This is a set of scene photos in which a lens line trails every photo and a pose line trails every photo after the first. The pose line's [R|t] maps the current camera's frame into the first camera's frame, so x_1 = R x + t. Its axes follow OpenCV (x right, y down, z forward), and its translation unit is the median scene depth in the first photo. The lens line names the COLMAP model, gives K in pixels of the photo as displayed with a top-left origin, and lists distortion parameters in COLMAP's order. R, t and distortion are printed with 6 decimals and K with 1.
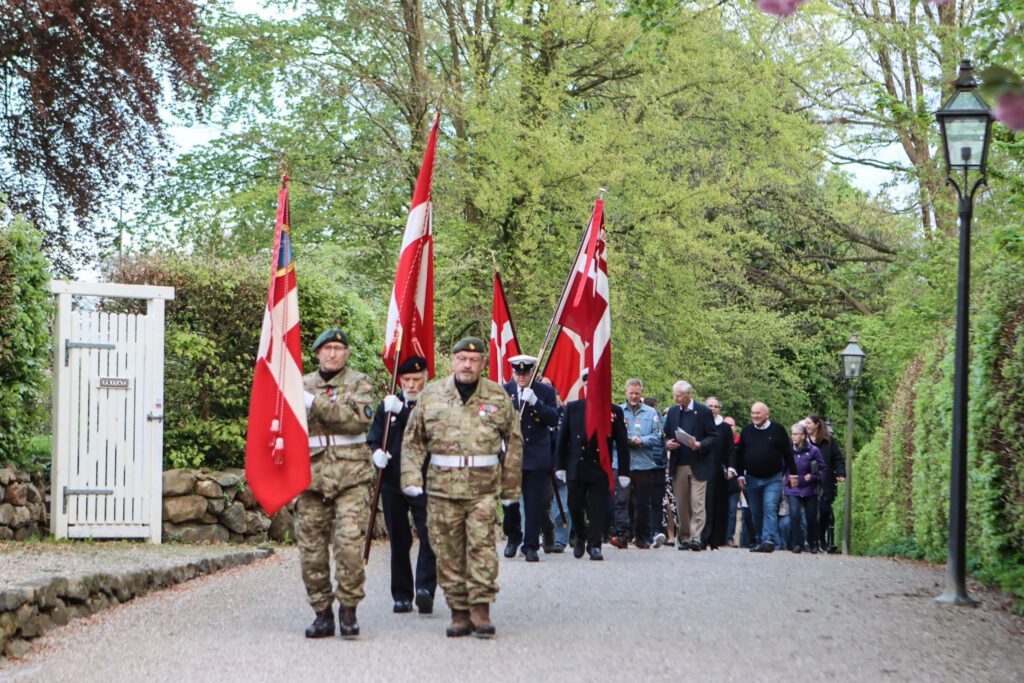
lens RADIAL K [[3189.1, 0, 512.0], [0, 3189.1, 341.5], [0, 0, 1]] dist [-0.026803, -0.244825]
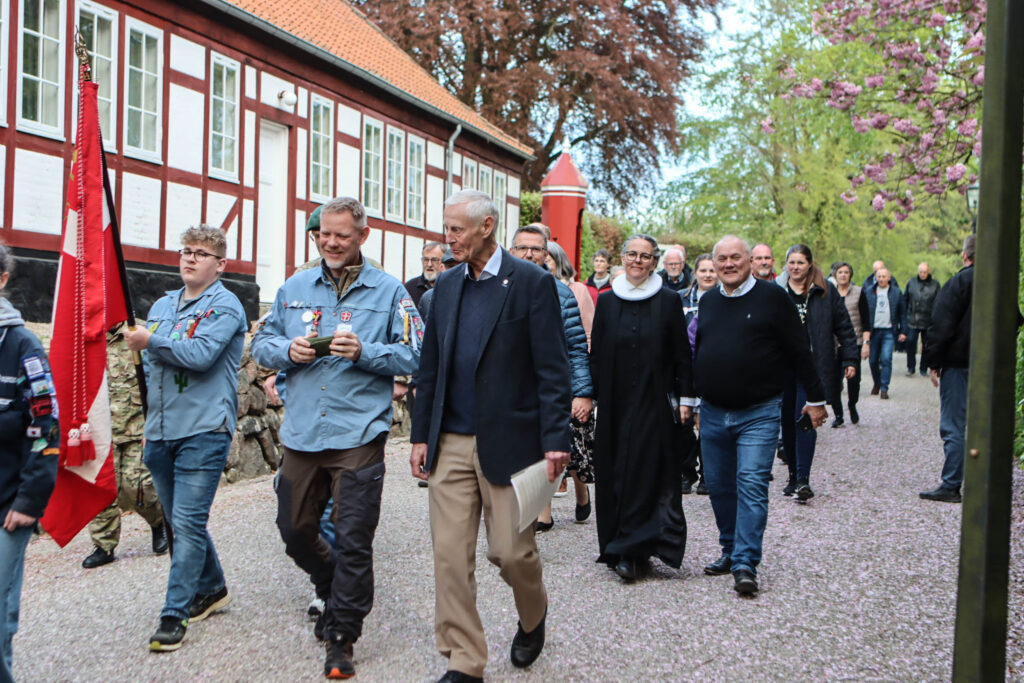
lens RADIAL K [[1615.0, 0, 512.0], [0, 1615.0, 341.5], [0, 0, 1]] dist [-0.089321, 0.140199]
pose [[0.981846, 0.015147, -0.189072, 0.002307], [-0.006365, 0.998876, 0.046969, -0.000075], [0.189571, -0.044912, 0.980839, -0.113510]]
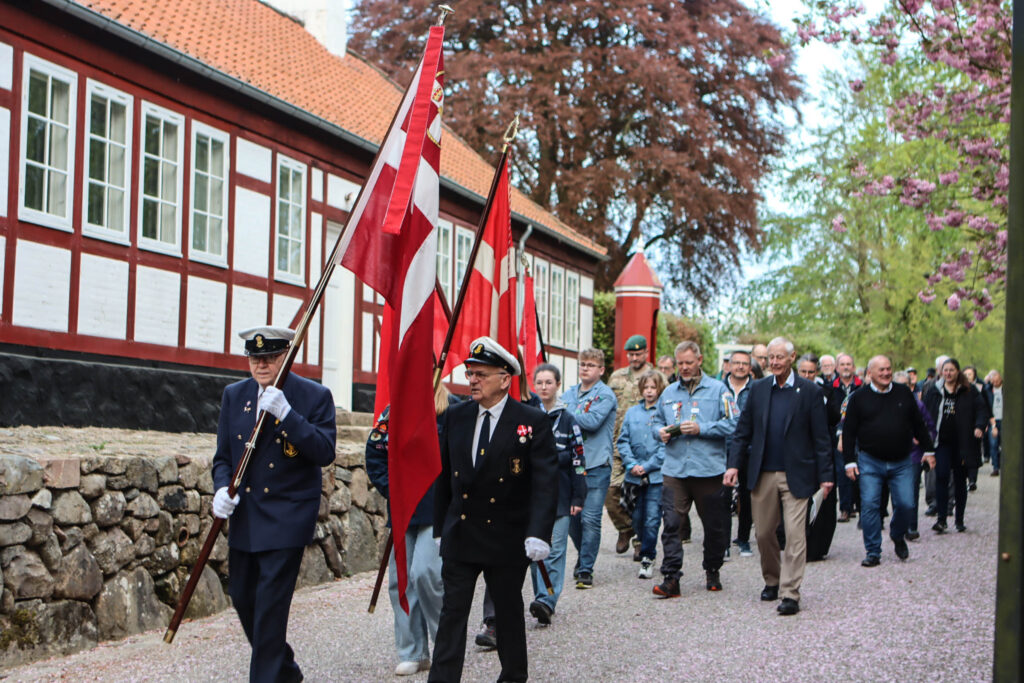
lens RADIAL K [[1662.8, 0, 512.0], [0, 1662.8, 341.5], [0, 0, 1]] dist [-0.089765, 0.126243]
pose [[0.971786, -0.002092, -0.235857, 0.003658], [-0.001566, 0.999881, -0.015321, -0.000204], [0.235861, 0.015258, 0.971667, -0.115083]]
